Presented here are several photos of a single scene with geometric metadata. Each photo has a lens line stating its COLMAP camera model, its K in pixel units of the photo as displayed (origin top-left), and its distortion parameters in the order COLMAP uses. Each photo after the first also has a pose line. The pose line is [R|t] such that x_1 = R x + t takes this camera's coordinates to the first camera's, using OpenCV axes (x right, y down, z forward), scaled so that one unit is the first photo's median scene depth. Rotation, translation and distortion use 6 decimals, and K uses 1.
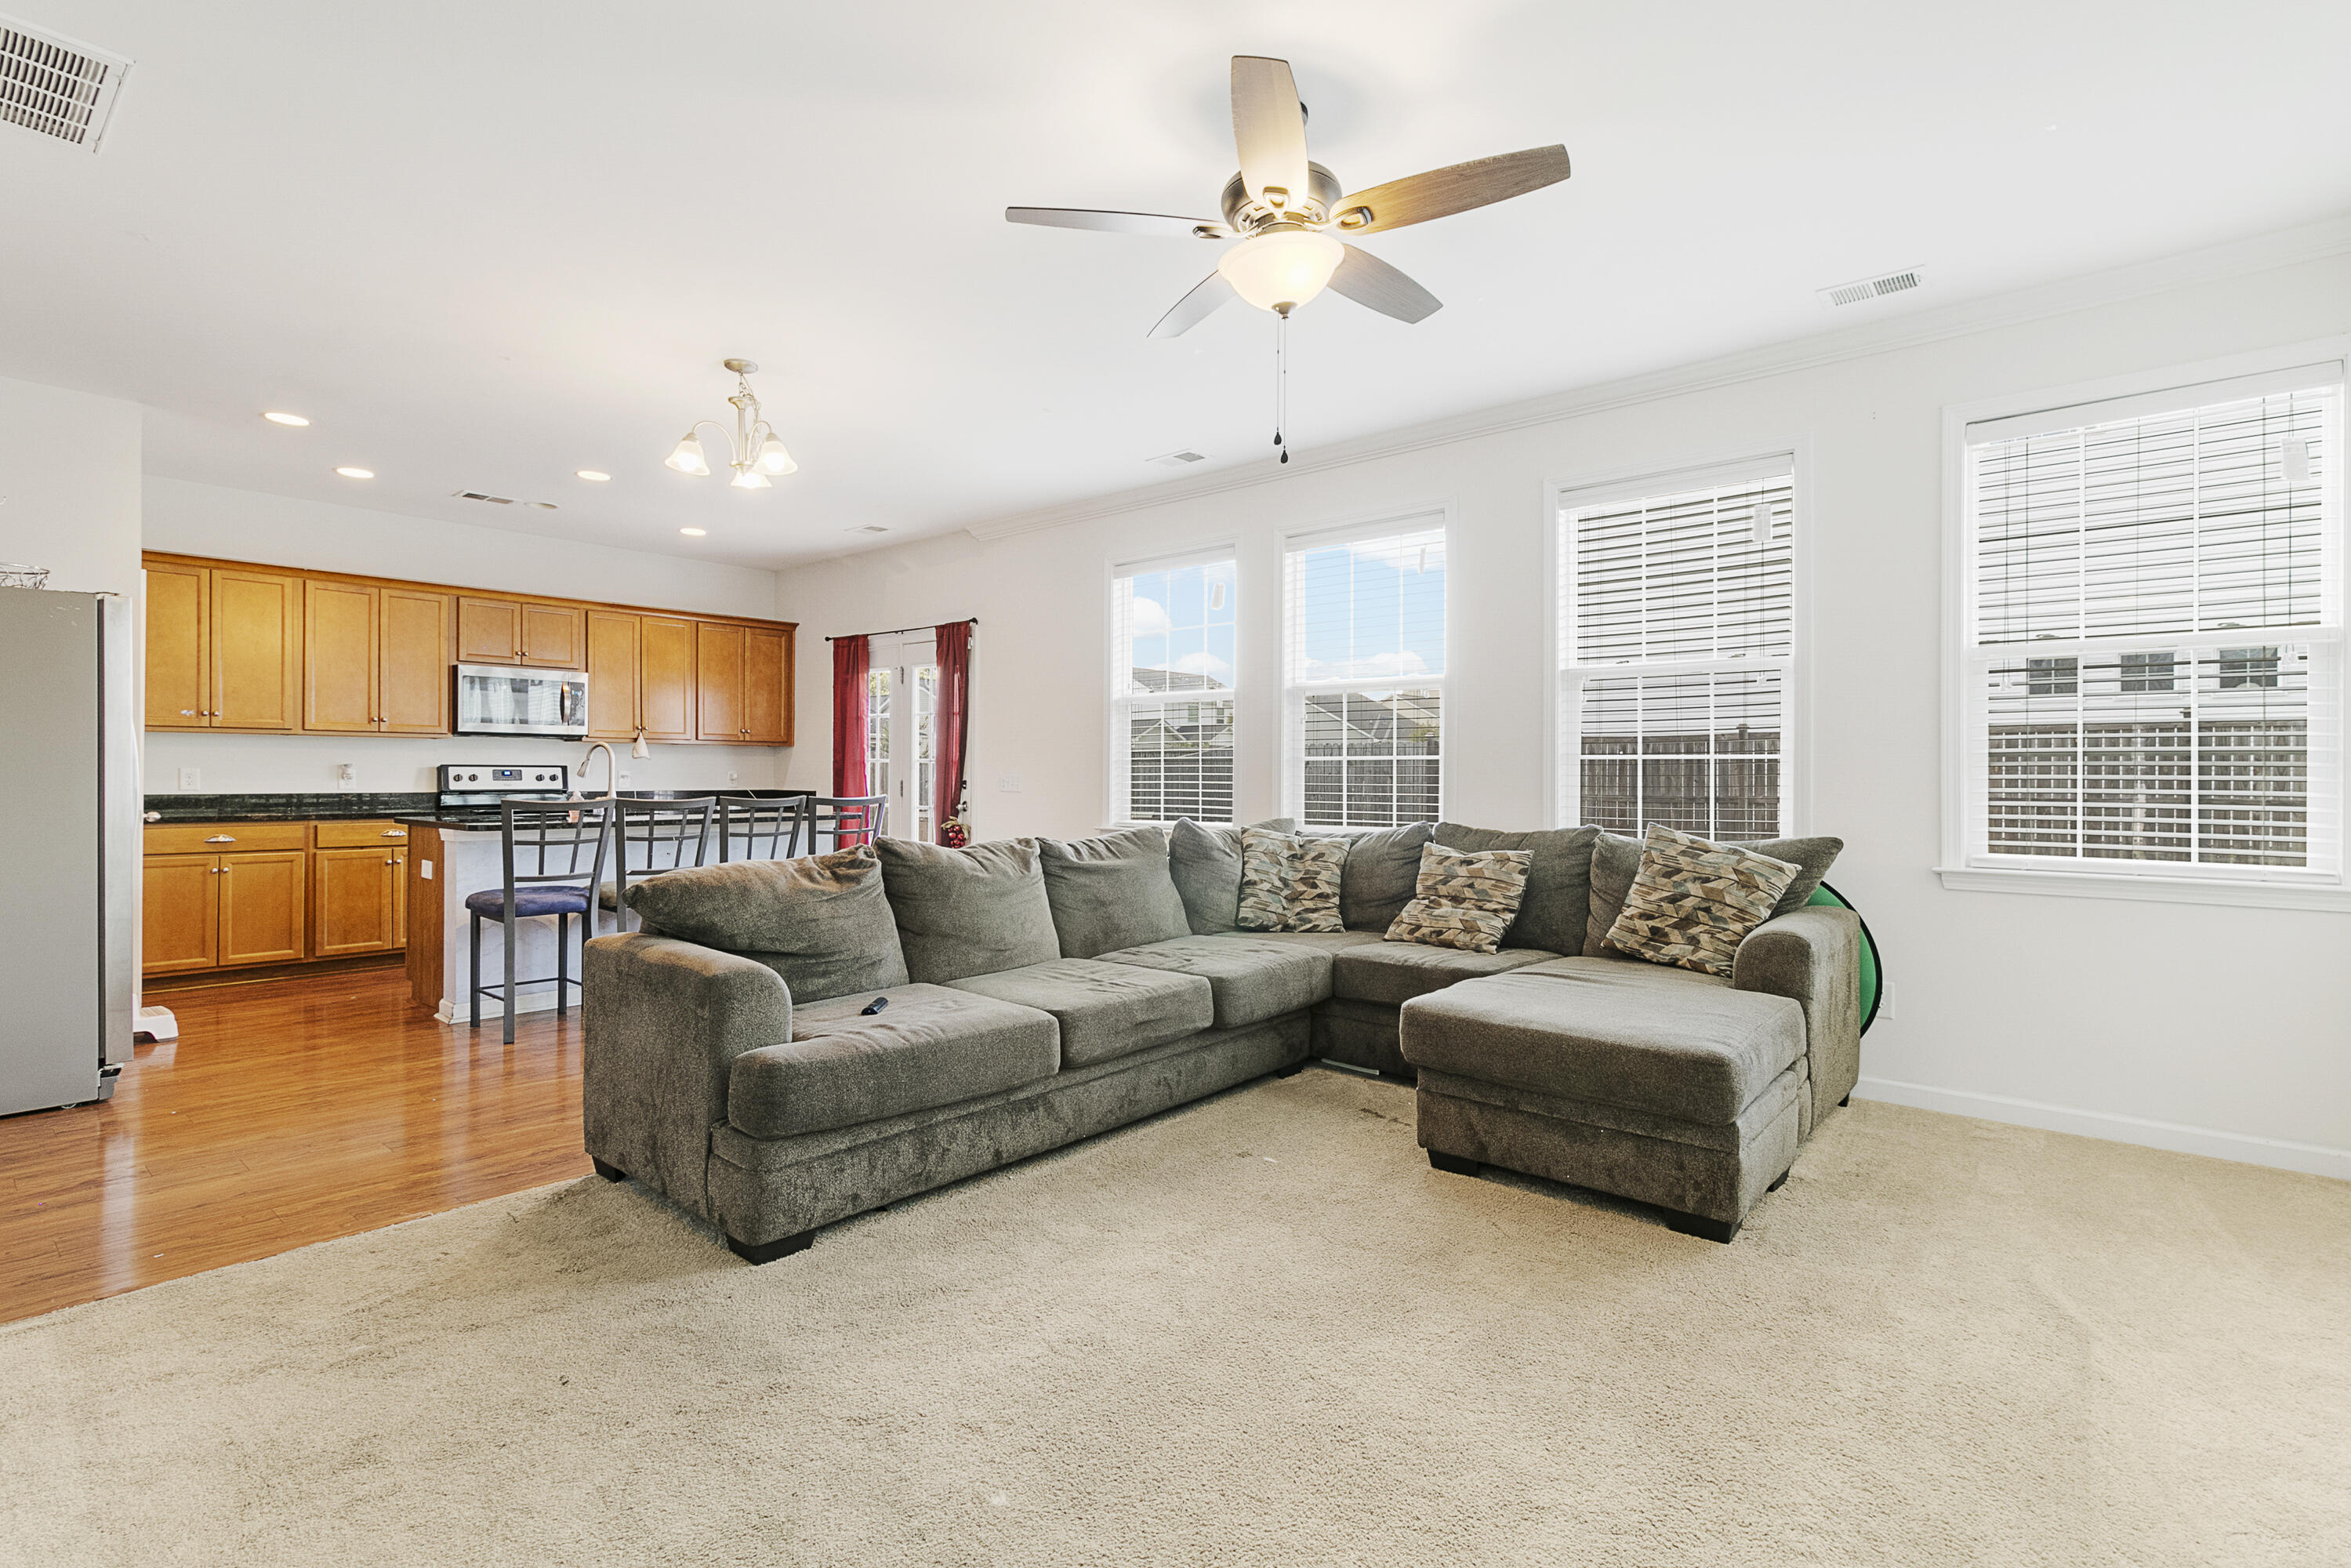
lens RADIAL K [[1090.6, 0, 1183.1], [0, 1090.6, 777.2], [0, 0, 1]] dist [-0.002259, 0.000135]
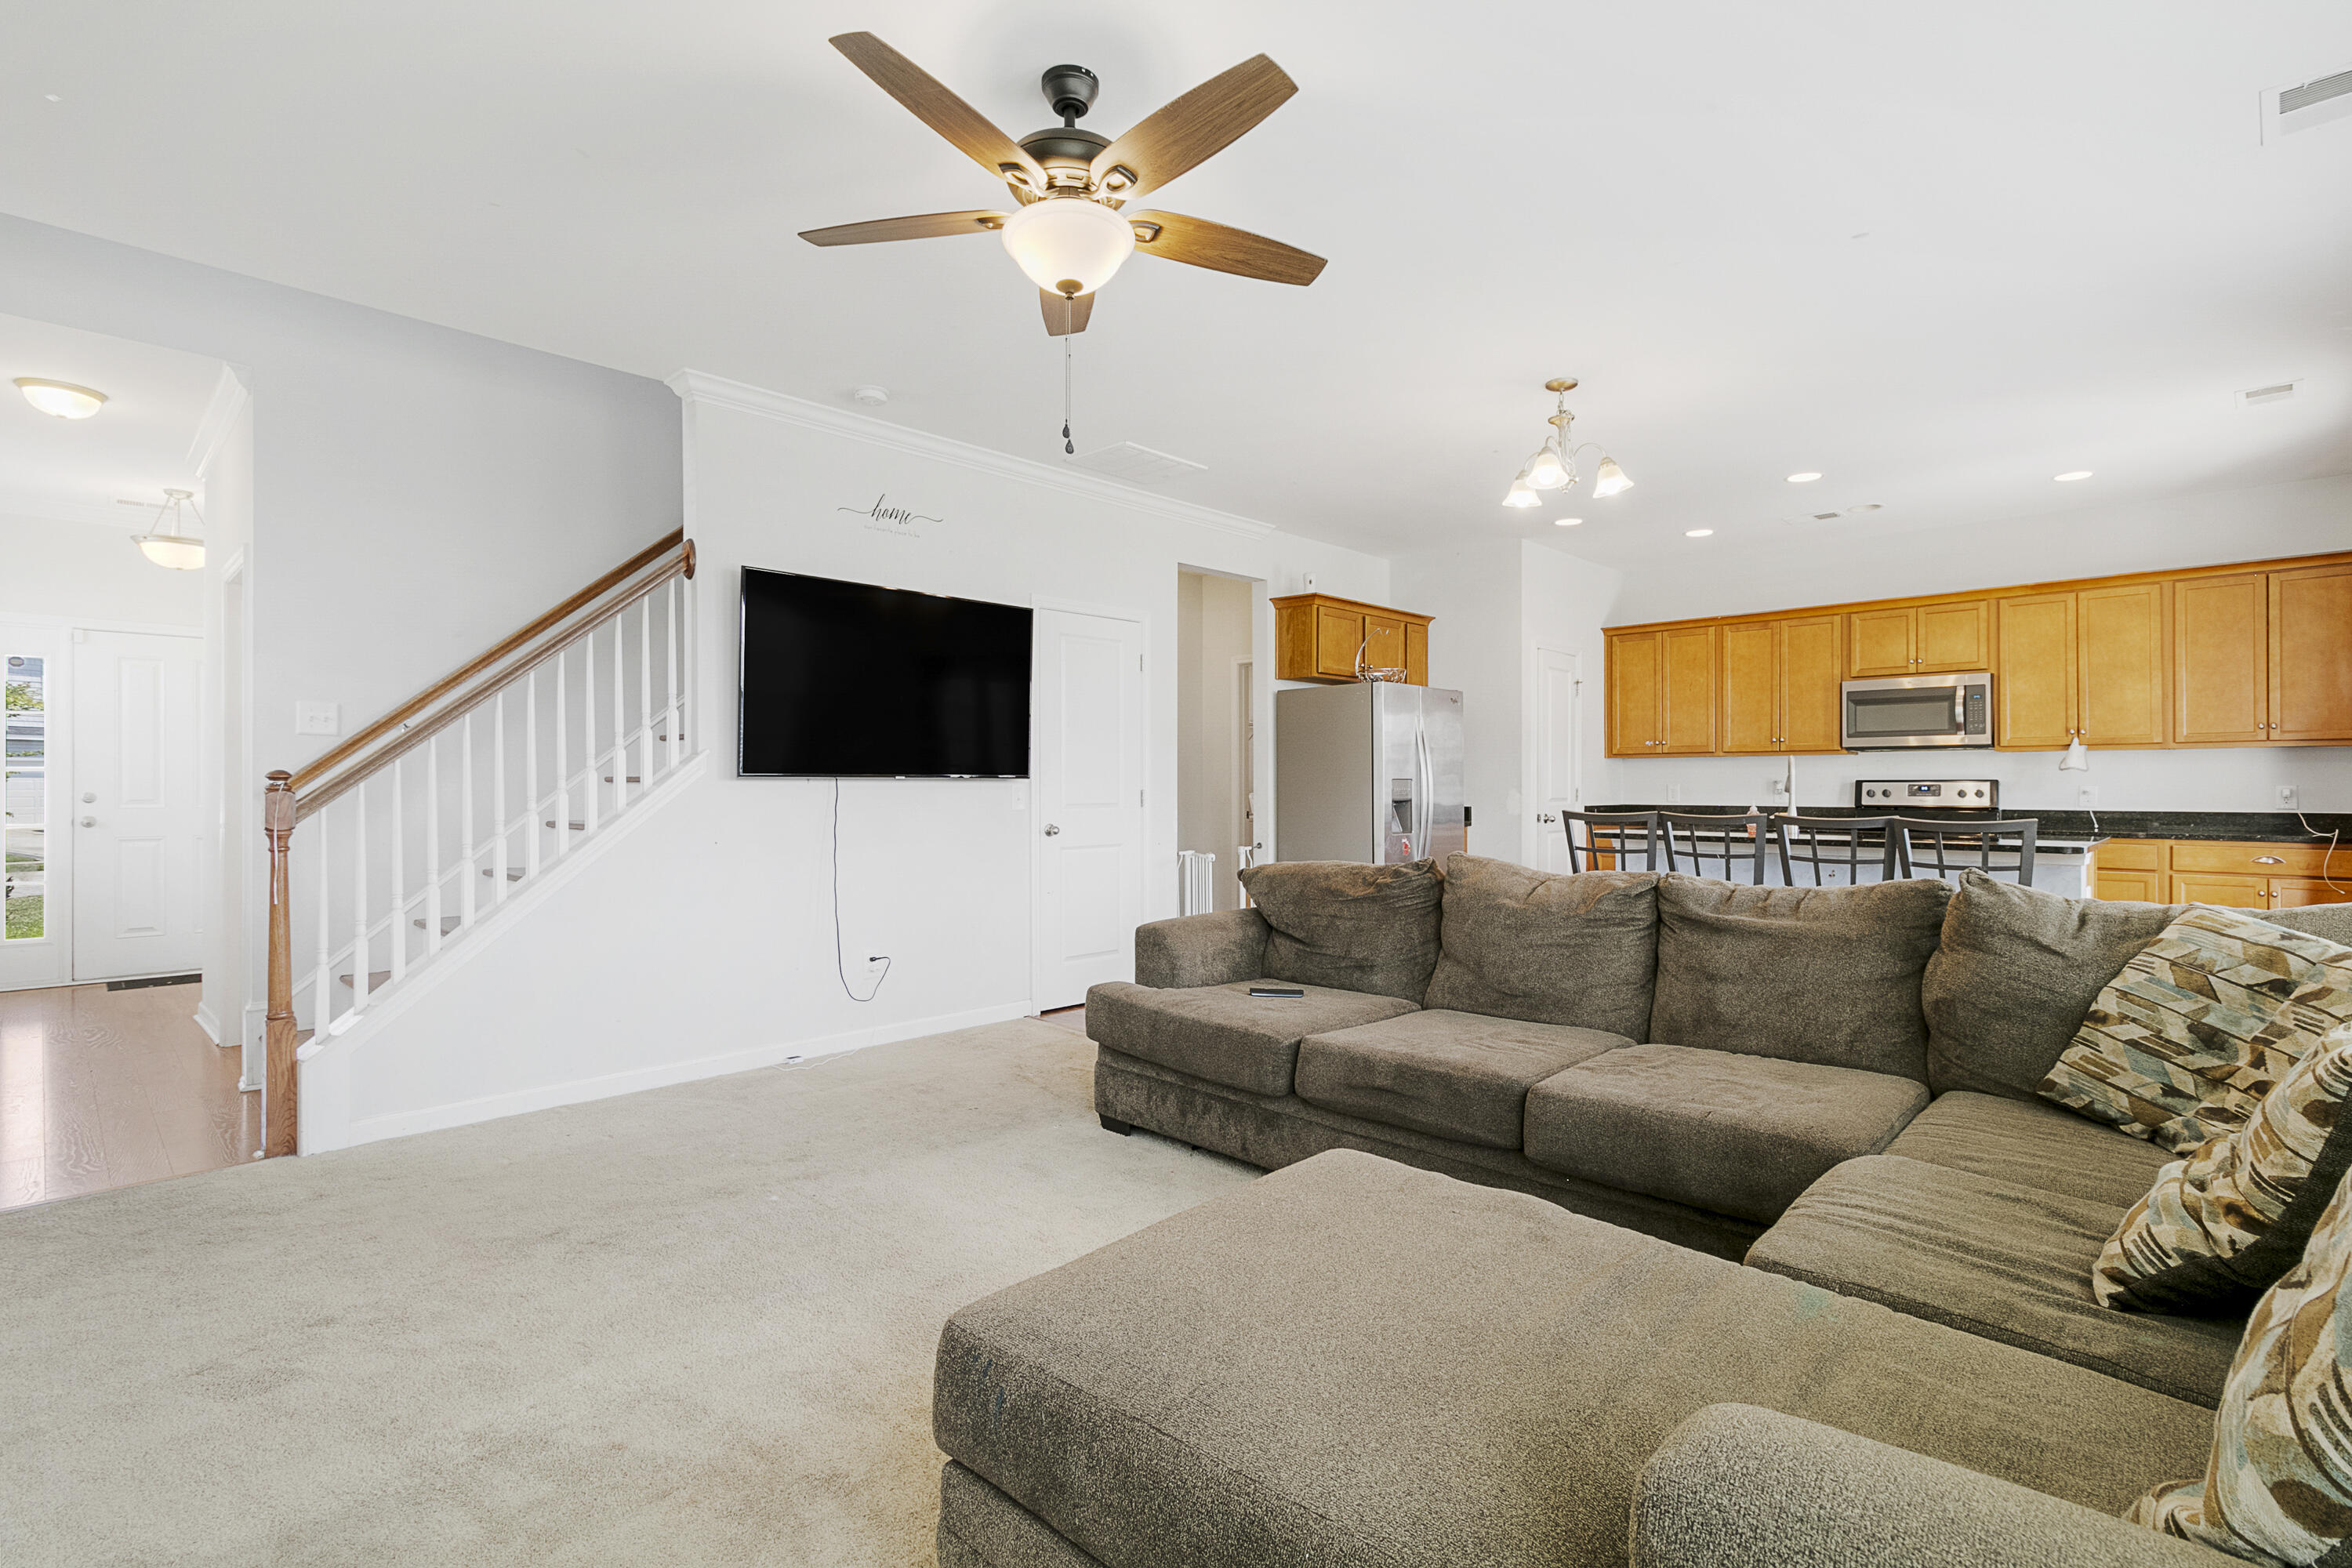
lens RADIAL K [[1105.5, 0, 1184.3], [0, 1105.5, 784.6], [0, 0, 1]] dist [-0.000763, 0.000752]
pose [[-0.065544, -0.005731, -0.997833, 0.575893], [-0.003427, 0.999979, -0.005518, 0.000632], [0.997844, 0.003058, -0.065562, 0.649319]]
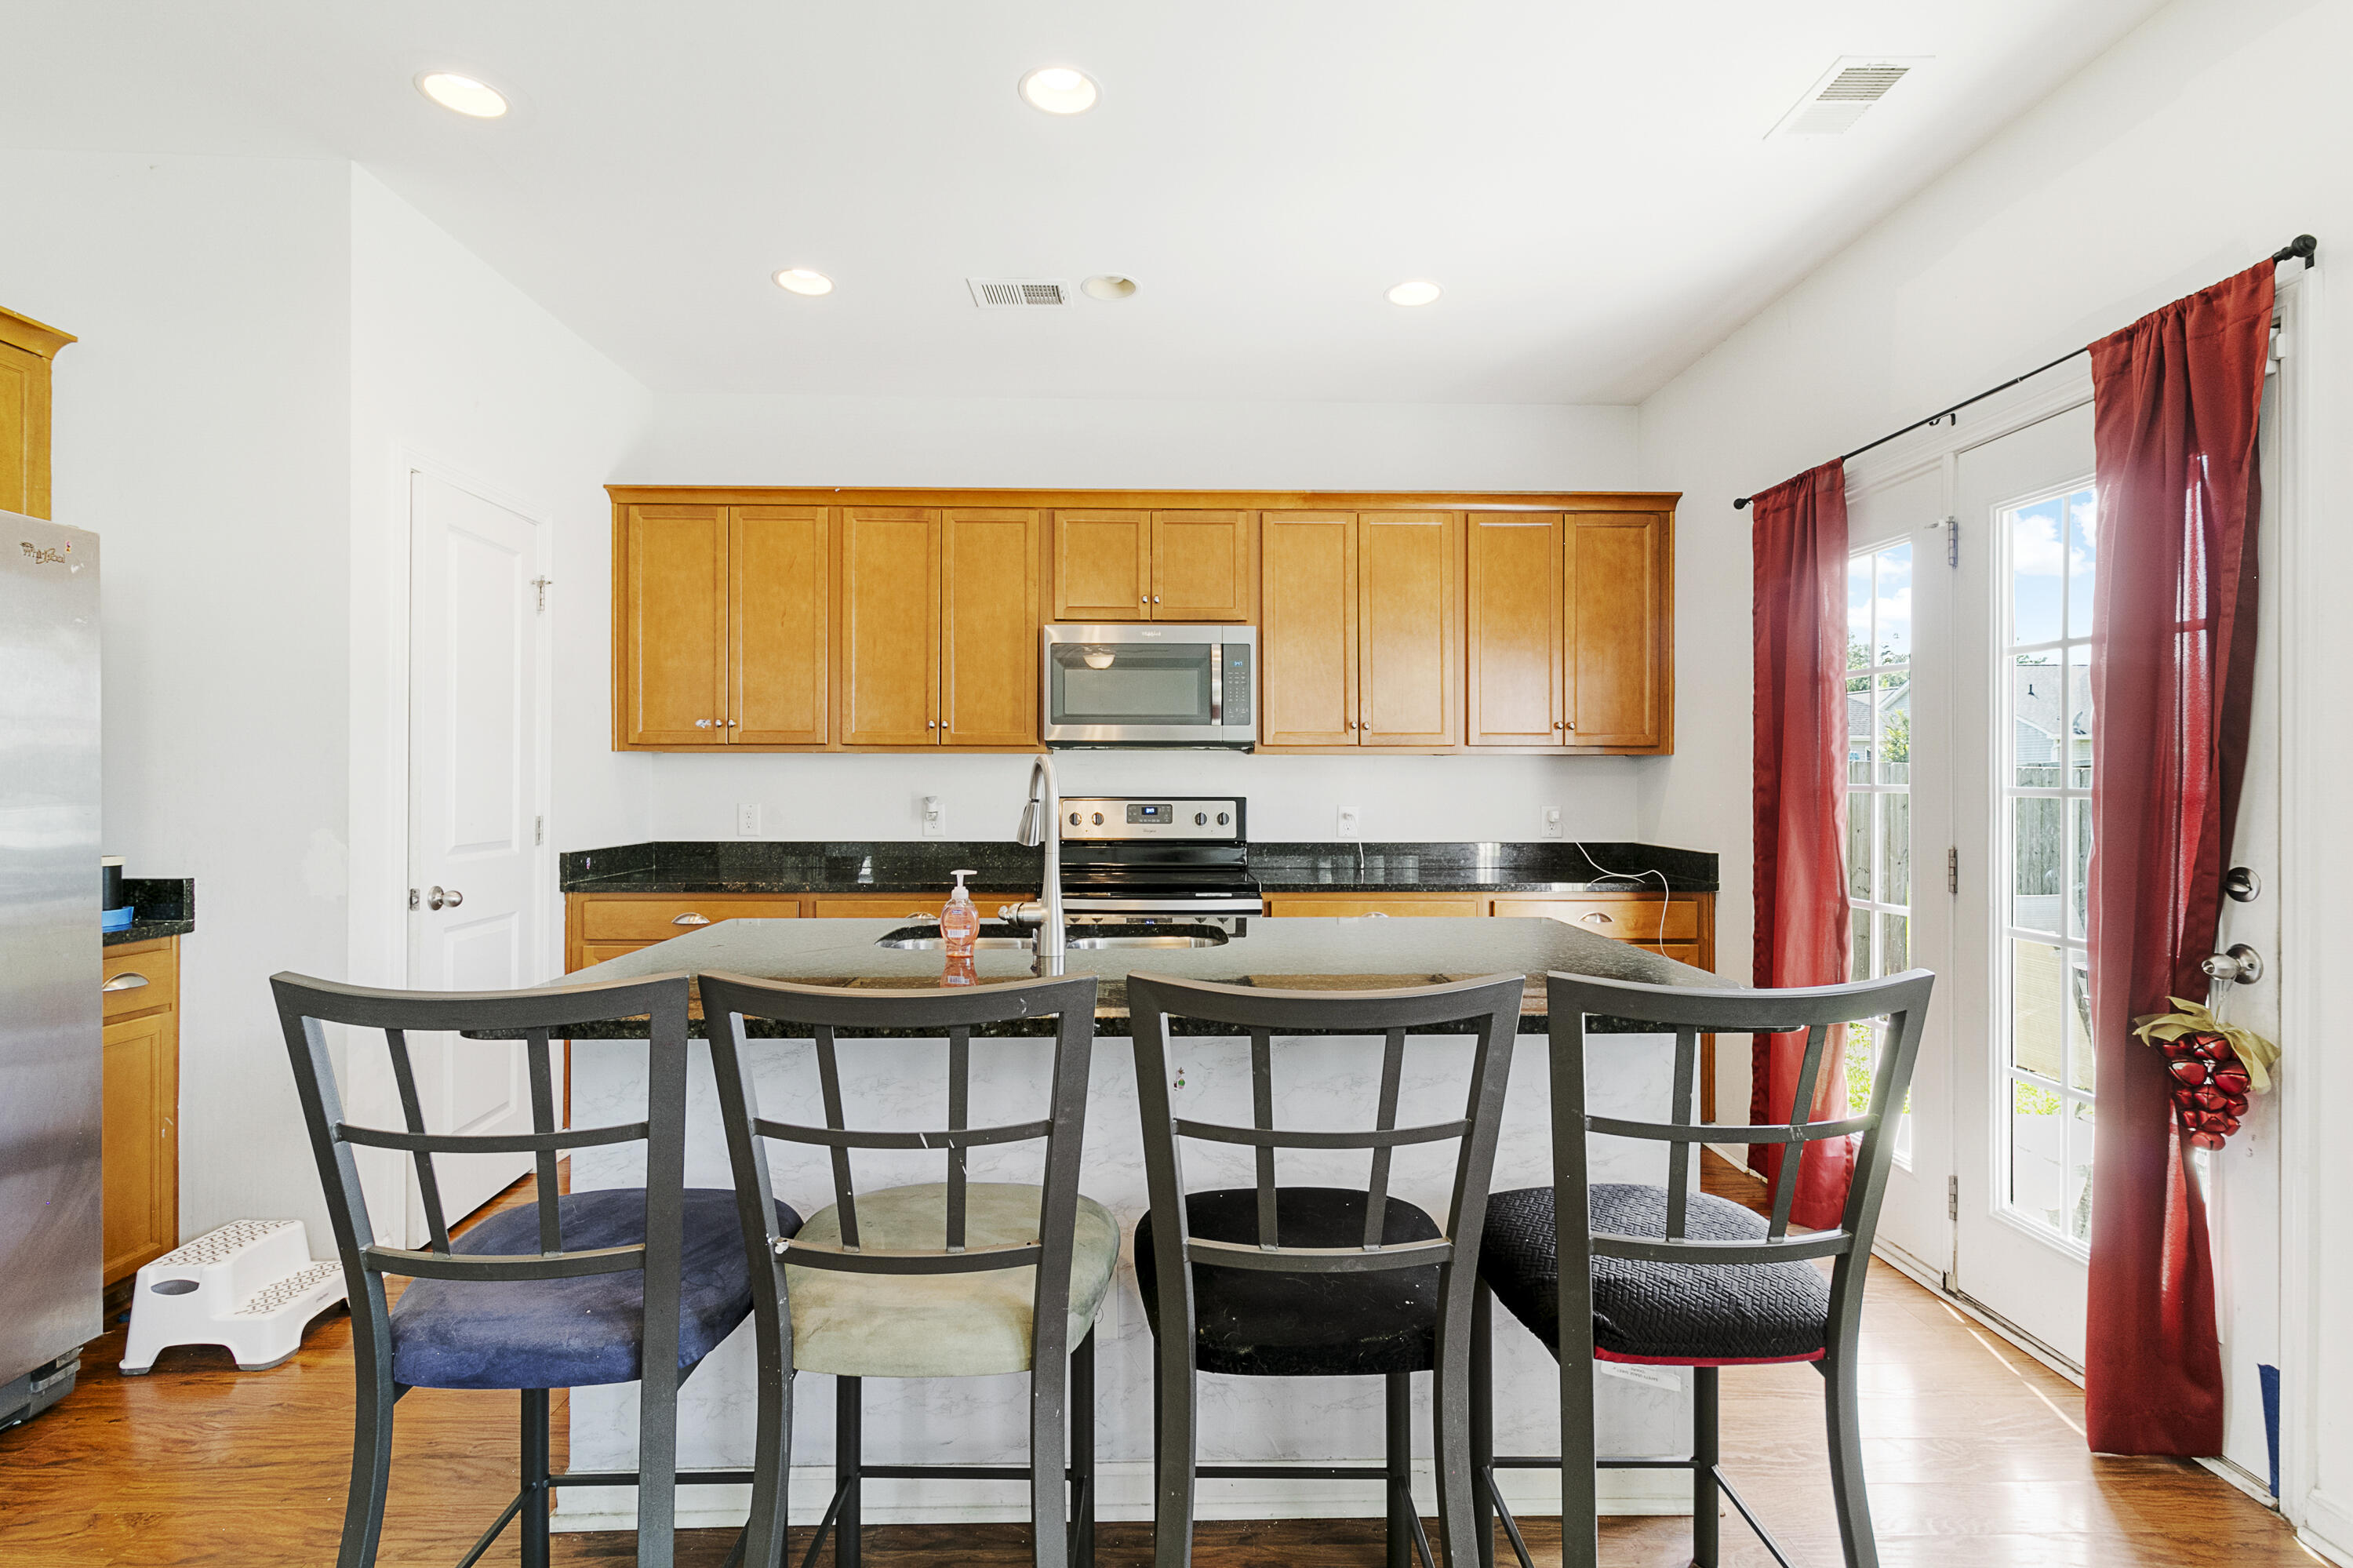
lens RADIAL K [[1091.5, 0, 1184.1], [0, 1091.5, 777.2], [0, 0, 1]] dist [-0.002259, 0.000135]
pose [[0.670058, -0.004160, -0.742297, -0.267398], [-0.000580, 0.999981, -0.006128, -0.027786], [0.742309, 0.004537, 0.670043, 0.953504]]
